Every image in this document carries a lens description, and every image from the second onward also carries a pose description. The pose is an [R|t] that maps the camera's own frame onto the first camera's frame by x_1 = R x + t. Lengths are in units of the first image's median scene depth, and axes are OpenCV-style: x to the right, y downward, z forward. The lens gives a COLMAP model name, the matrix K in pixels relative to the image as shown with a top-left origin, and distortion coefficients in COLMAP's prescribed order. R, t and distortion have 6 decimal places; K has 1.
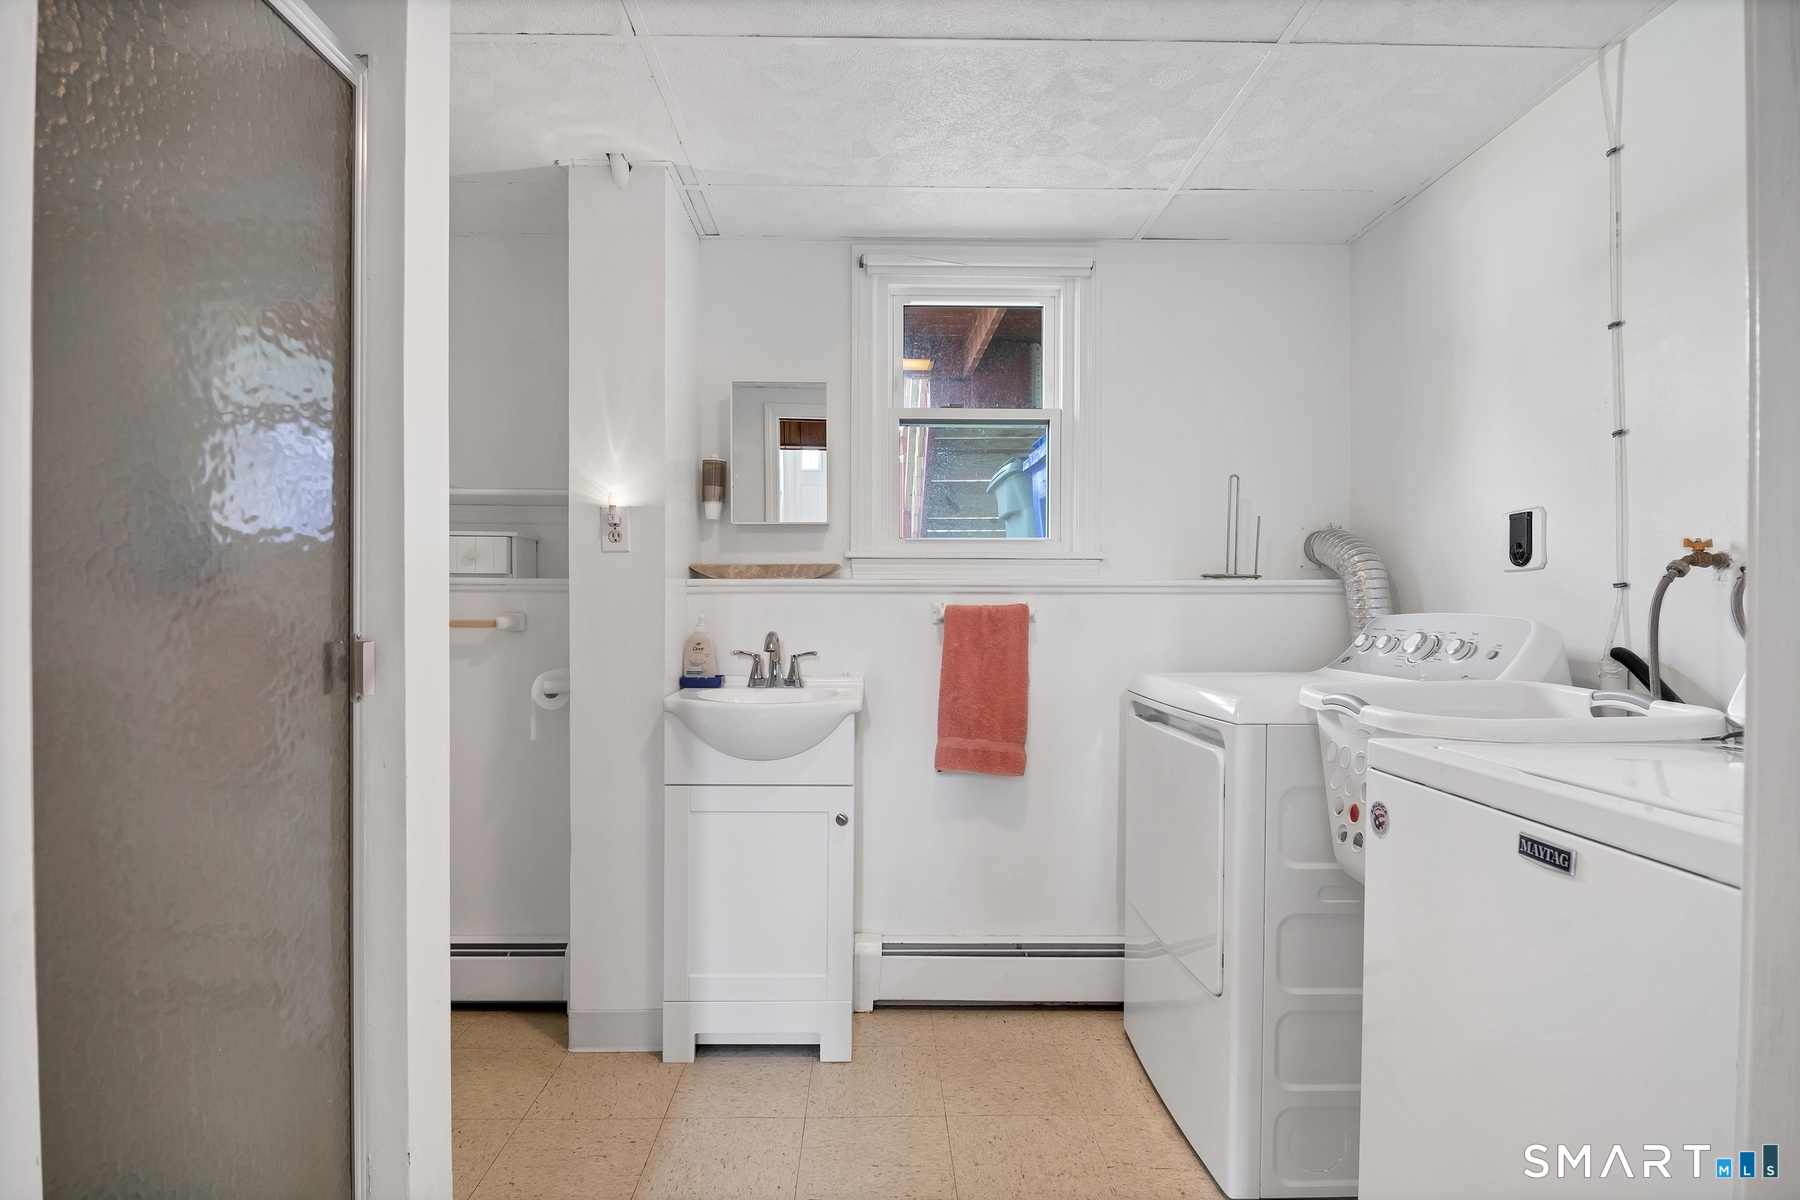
lens RADIAL K [[890.7, 0, 875.8], [0, 890.7, 604.6], [0, 0, 1]] dist [-0.002765, -0.008090]
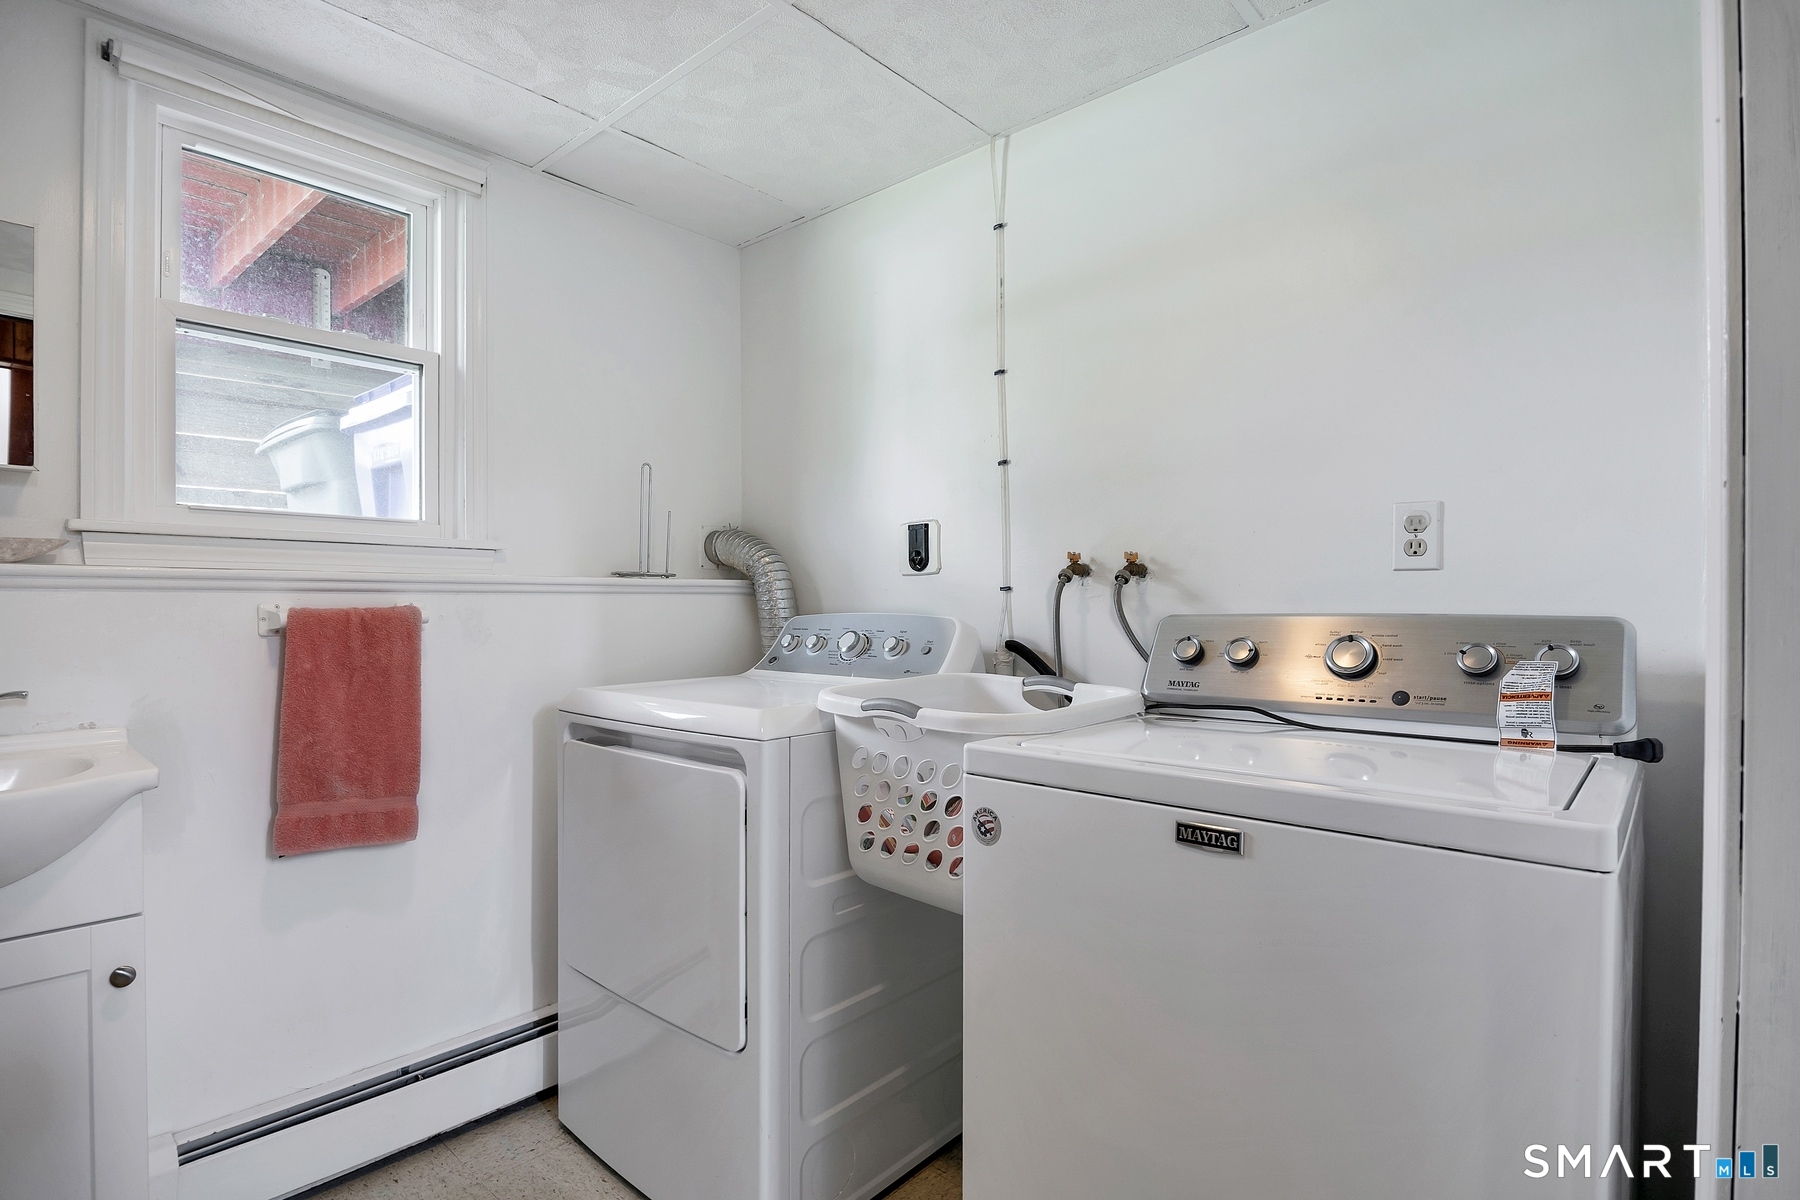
lens RADIAL K [[890.7, 0, 893.3], [0, 890.7, 607.4], [0, 0, 1]] dist [-0.002765, -0.008090]
pose [[0.671762, -0.005221, 0.740748, -0.114912], [0.002771, 0.999986, 0.004535, -0.001766], [-0.740762, -0.000994, 0.671767, 0.213338]]
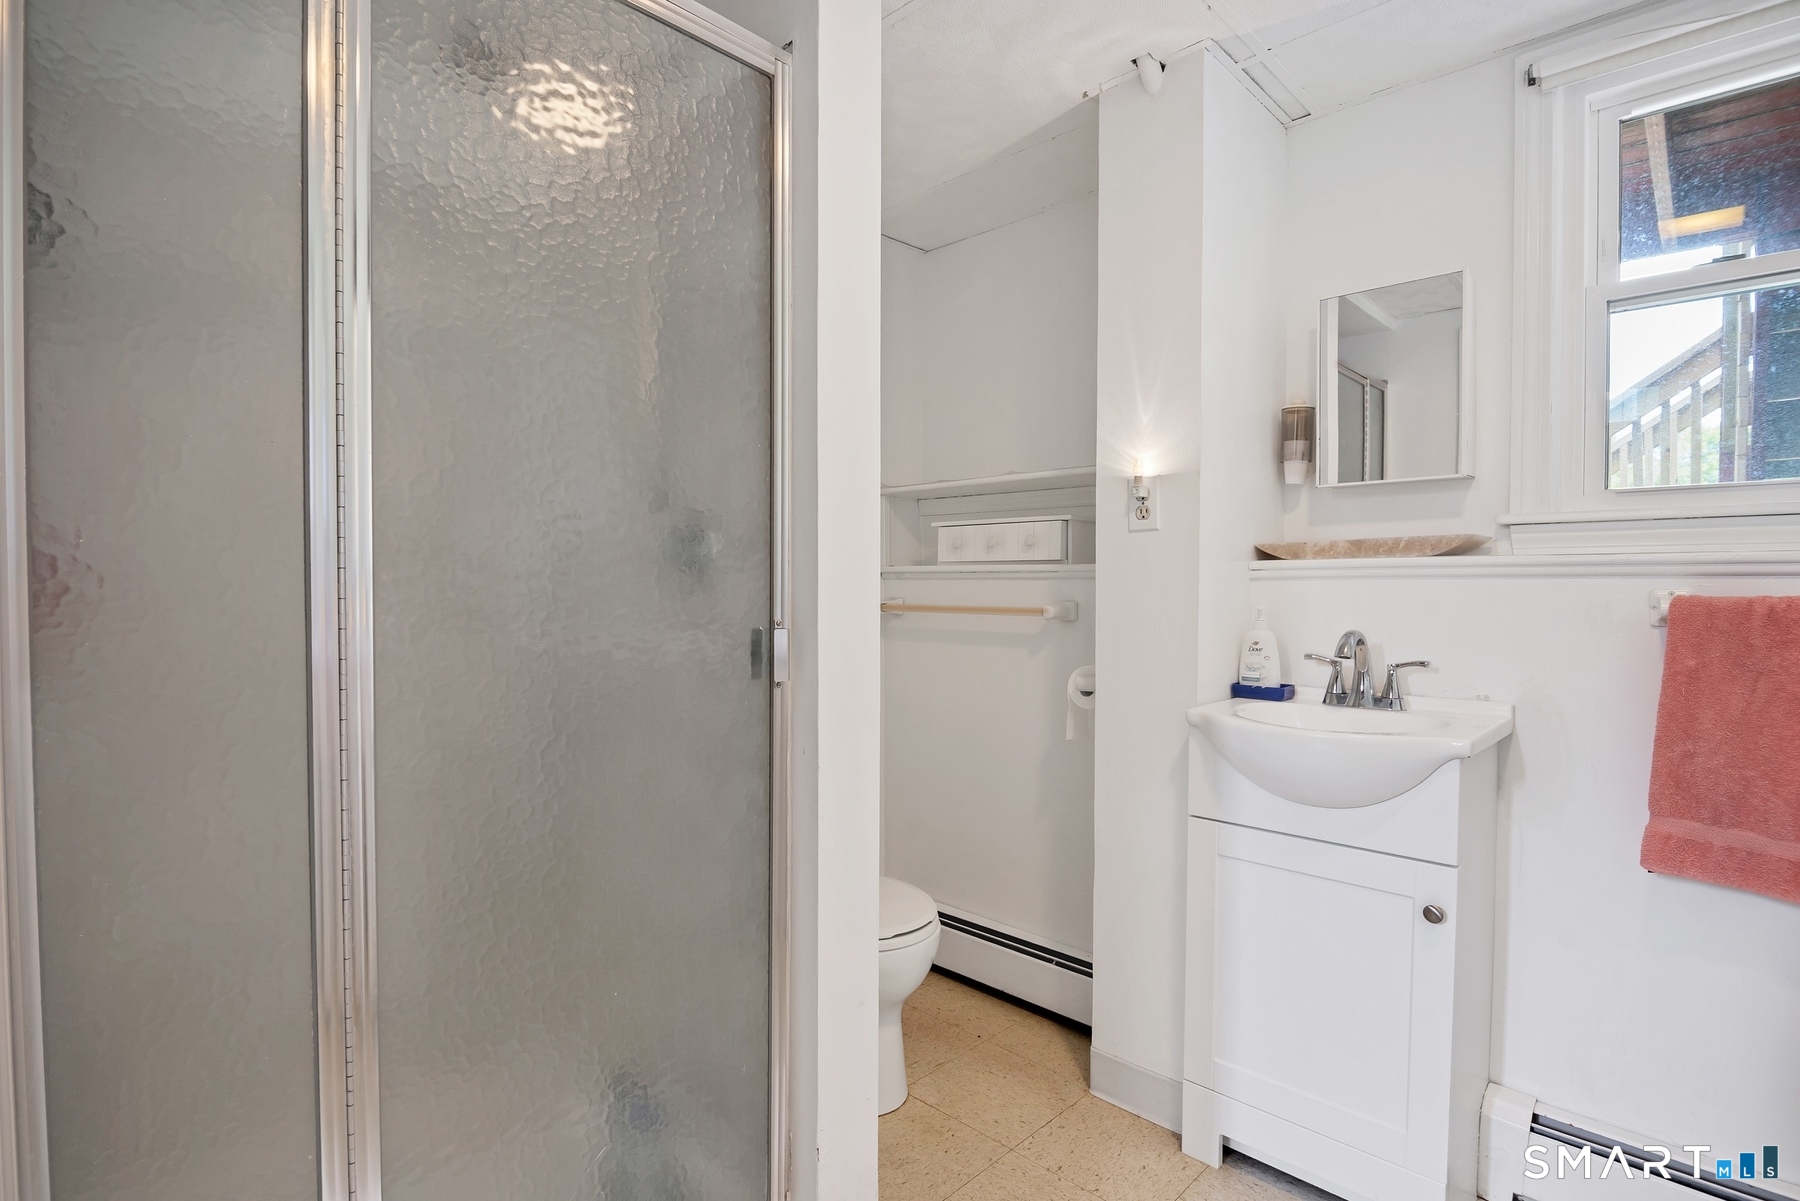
lens RADIAL K [[890.7, 0, 881.9], [0, 890.7, 606.4], [0, 0, 1]] dist [-0.002765, -0.008090]
pose [[0.705469, 0.013583, -0.708610, 0.127747], [-0.001922, 0.999849, 0.017252, -0.001307], [0.708738, -0.010809, 0.705389, 0.213428]]
